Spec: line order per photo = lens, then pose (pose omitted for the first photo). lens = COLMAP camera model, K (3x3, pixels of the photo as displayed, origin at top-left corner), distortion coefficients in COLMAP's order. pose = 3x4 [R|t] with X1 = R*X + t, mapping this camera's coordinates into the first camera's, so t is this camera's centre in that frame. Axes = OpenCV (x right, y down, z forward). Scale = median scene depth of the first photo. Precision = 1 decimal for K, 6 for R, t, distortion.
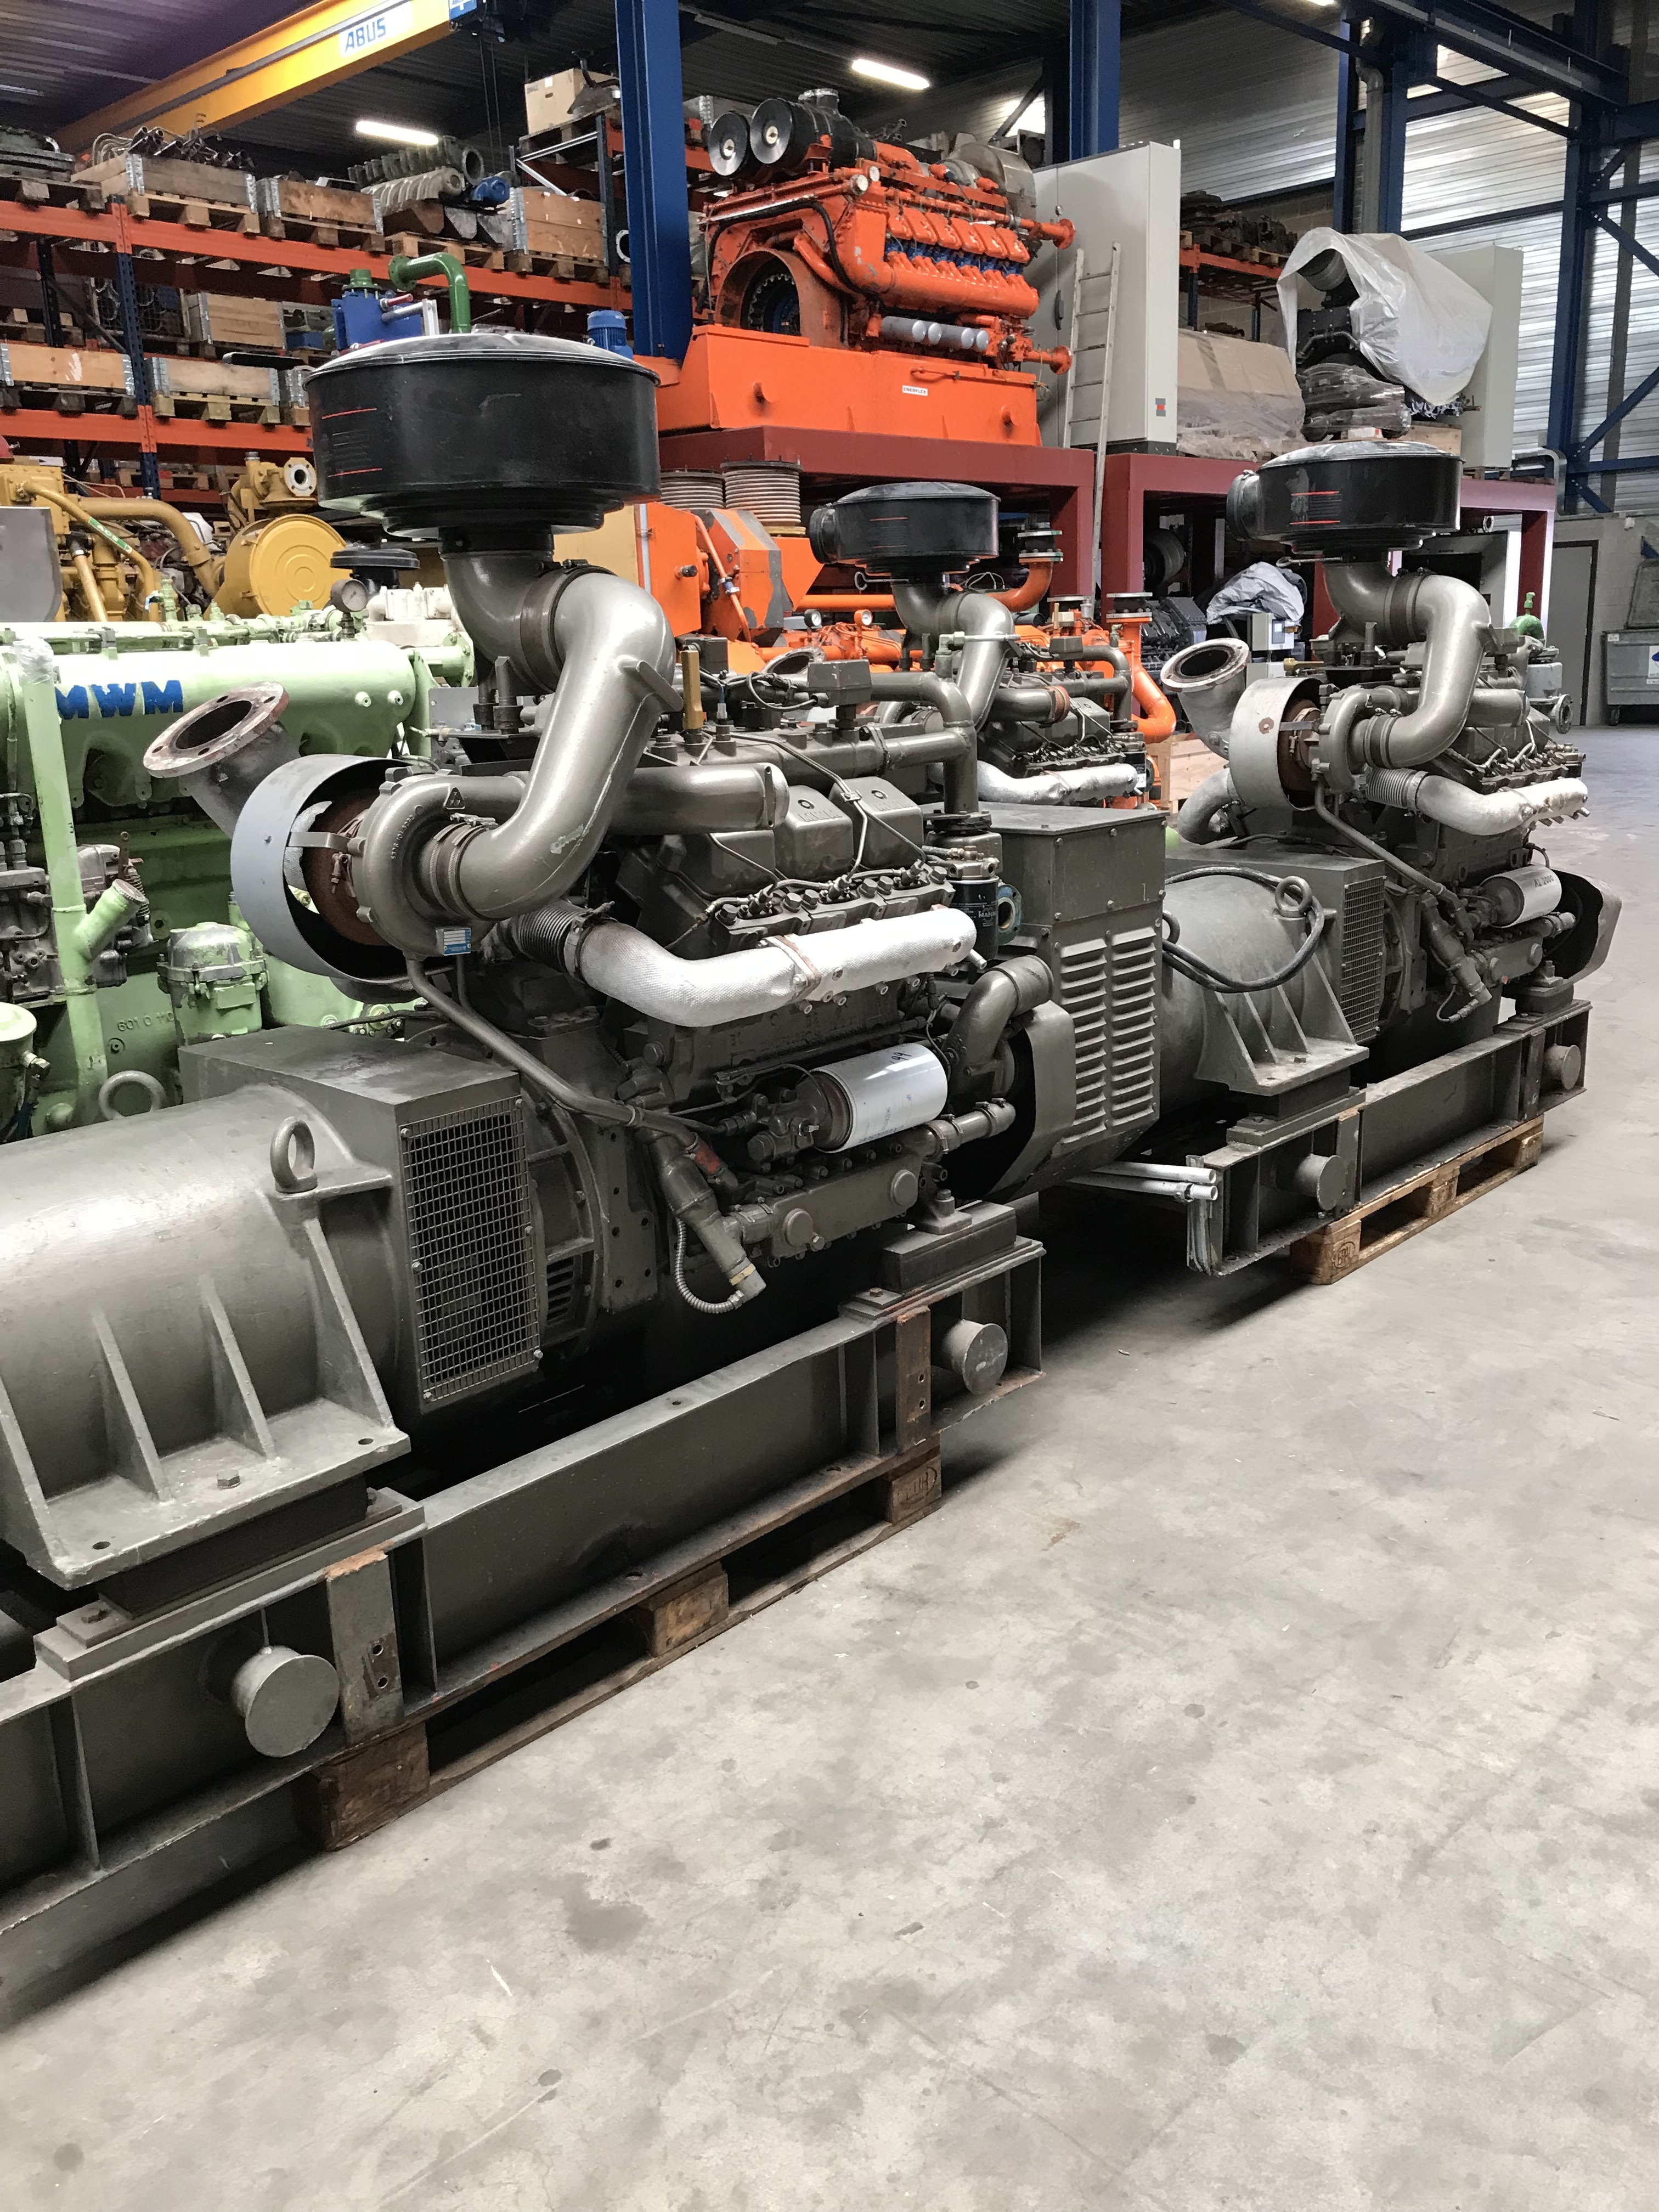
lens RADIAL K [[1834.6, 0, 829.5], [0, 1834.6, 1106.0], [0, 0, 1]] dist [0.119263, -0.236995]
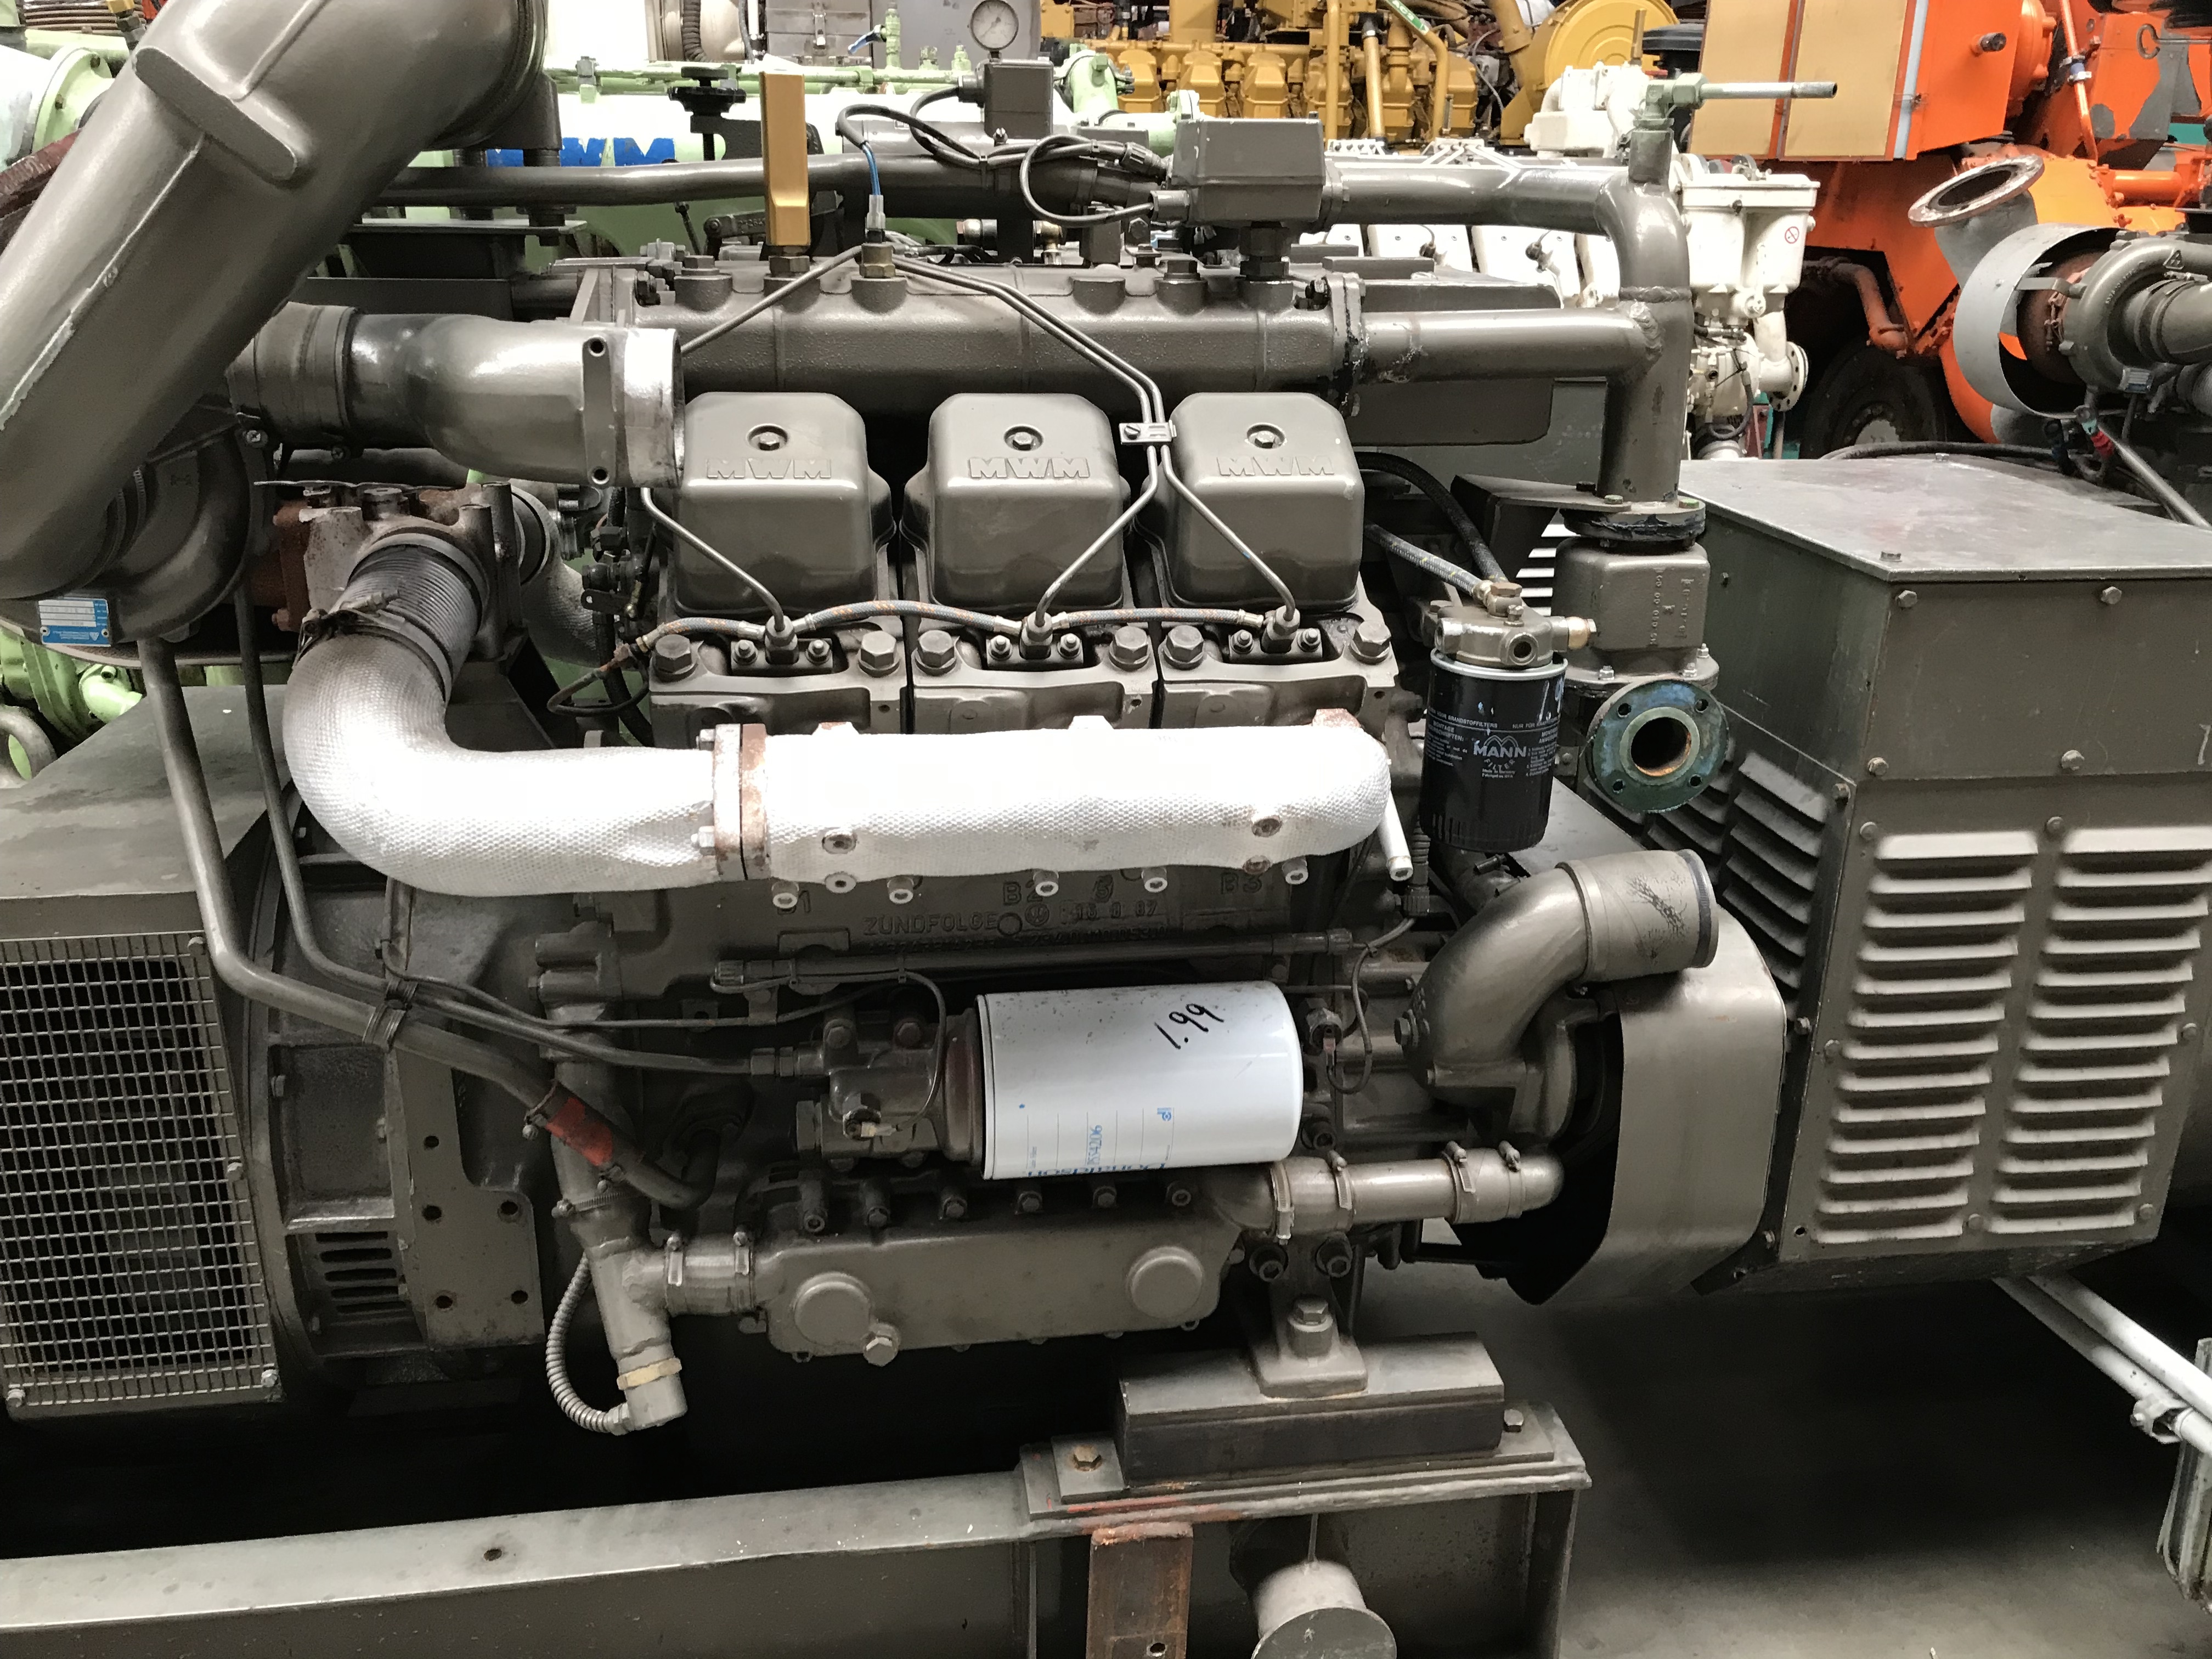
lens RADIAL K [[1822.6, 0, 1114.7], [0, 1822.6, 823.1], [0, 0, 1]] dist [0.007274, 0.000588]
pose [[0.775765, 0.254921, -0.577237, 0.275061], [-0.196330, 0.966871, 0.163140, -0.145301], [0.599702, -0.013229, 0.800114, 0.637654]]
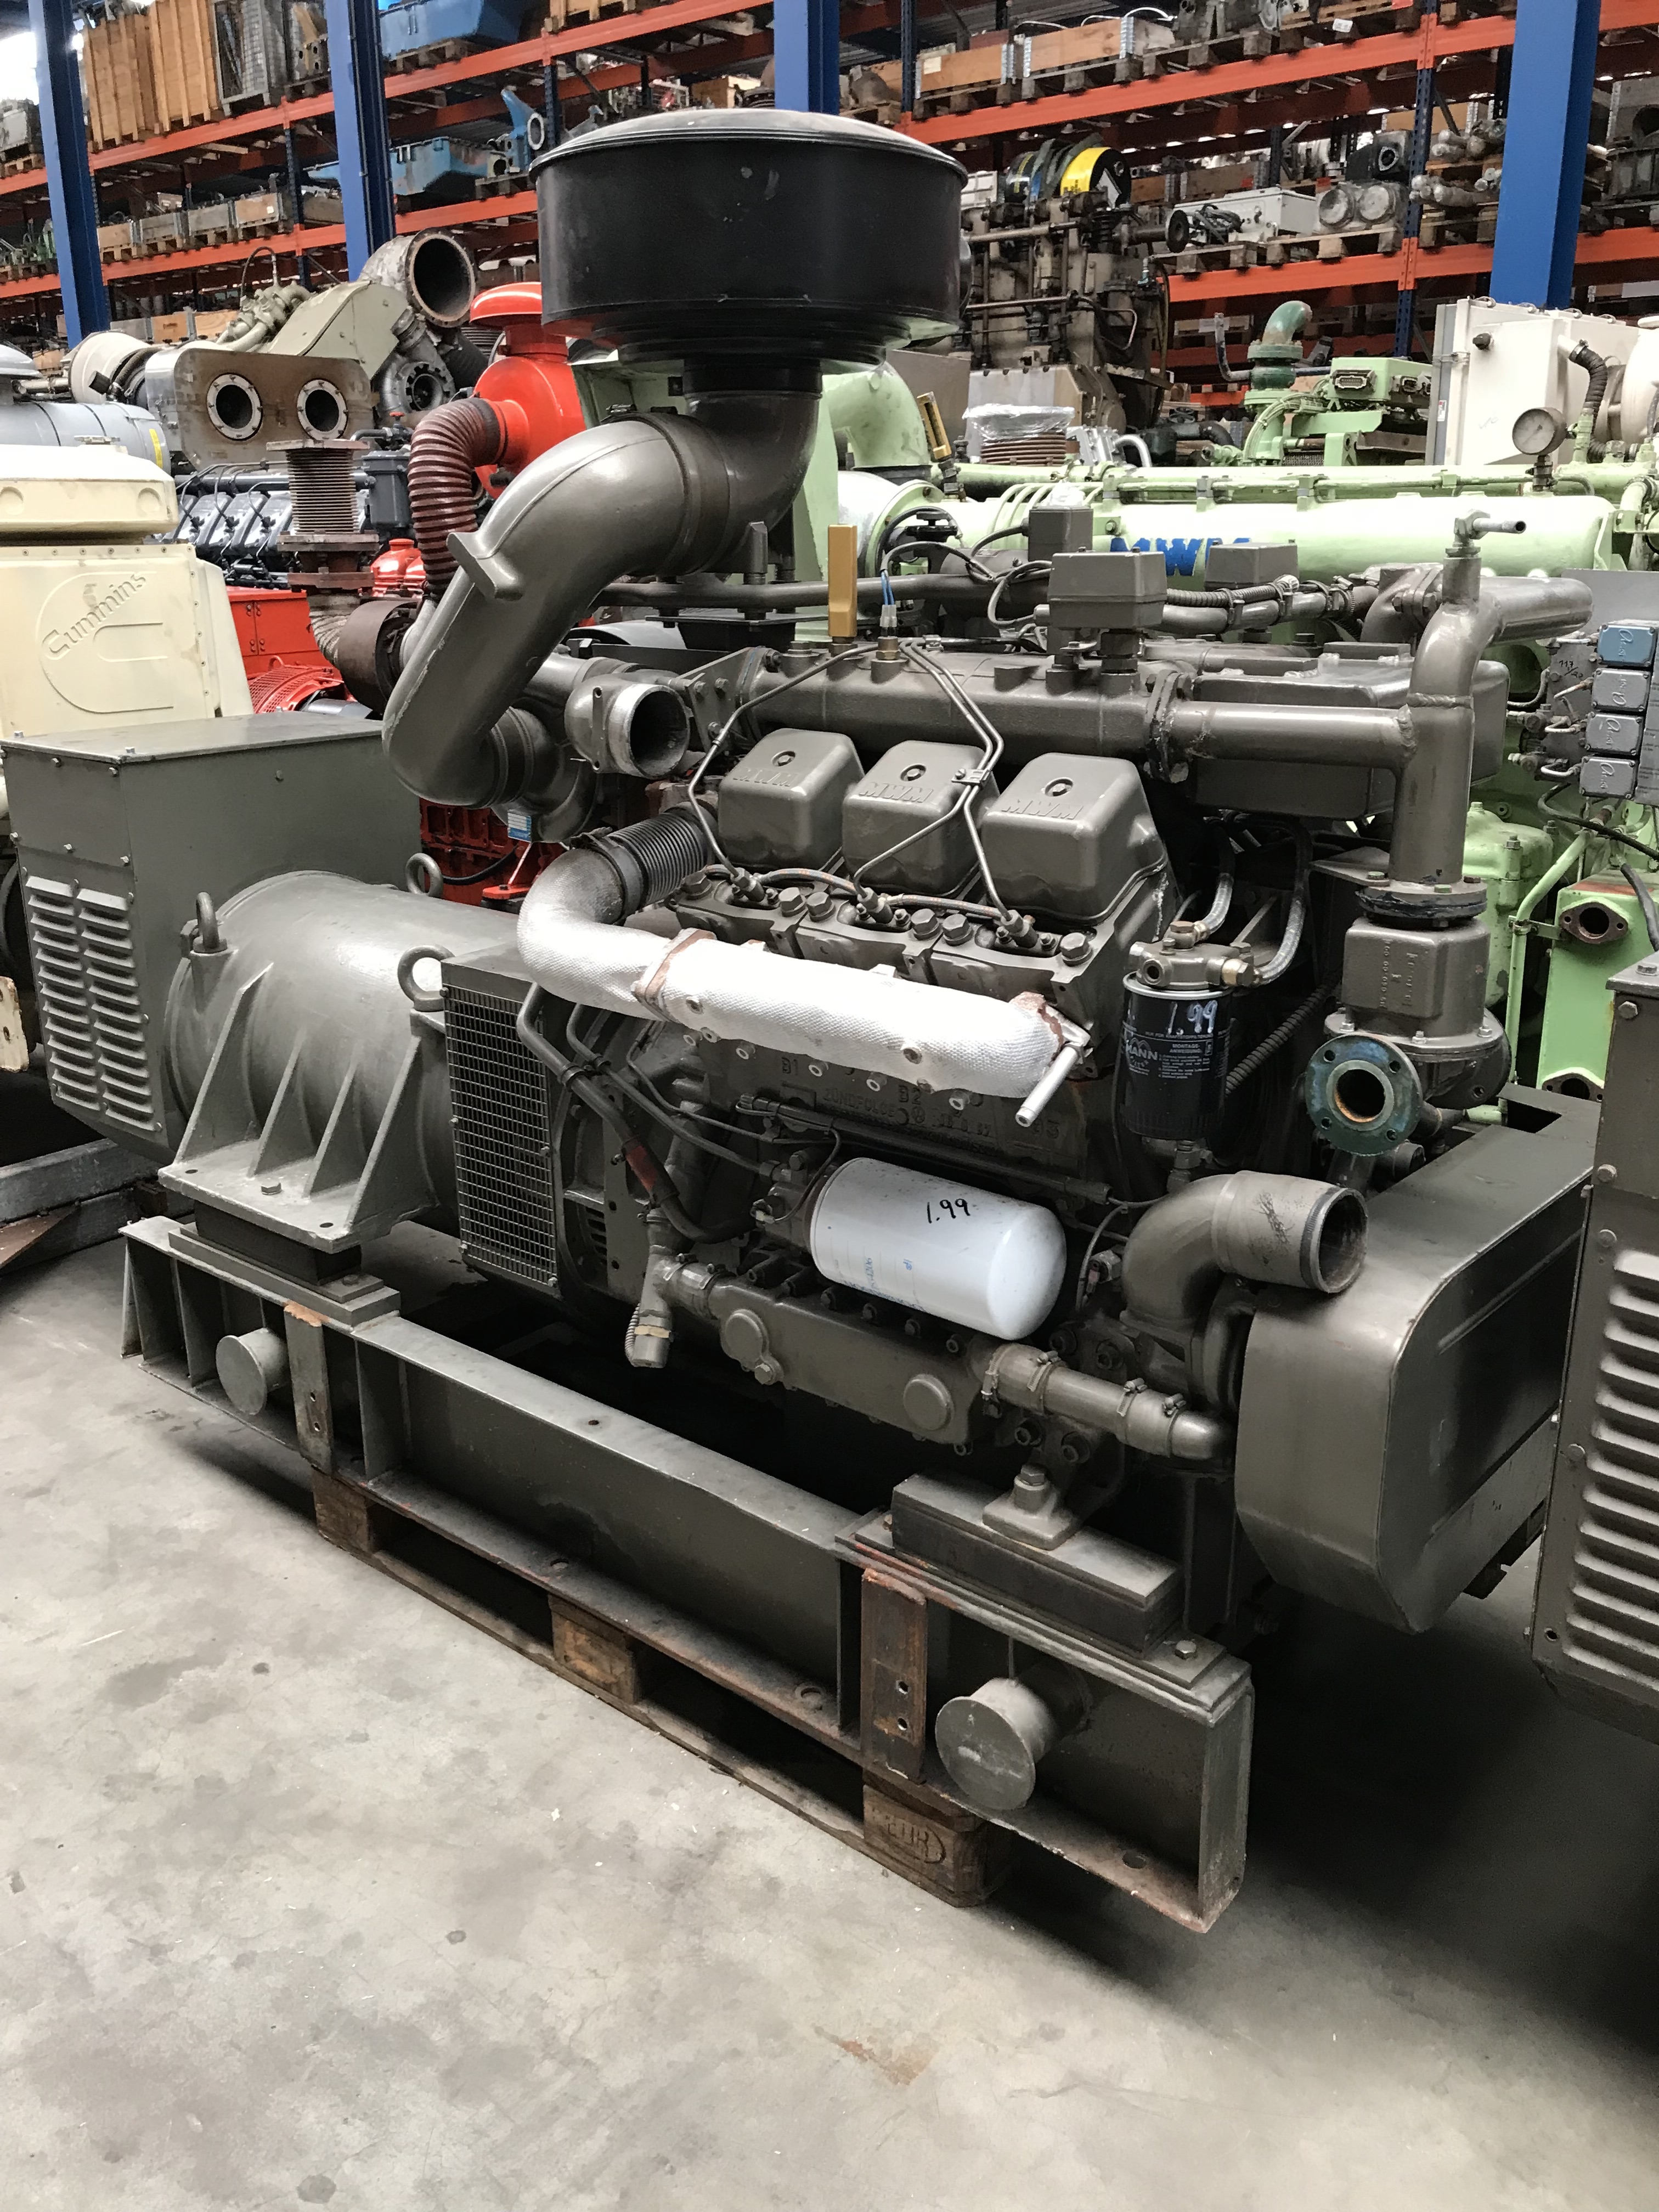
lens RADIAL K [[1822.6, 0, 842.6], [0, 1822.6, 1079.2], [0, 0, 1]] dist [0.007274, 0.000588]
pose [[0.042754, 0.329425, -0.943213, 0.603961], [-0.245153, 0.918673, 0.309742, -0.248632], [0.968541, 0.217989, 0.120037, 0.894301]]
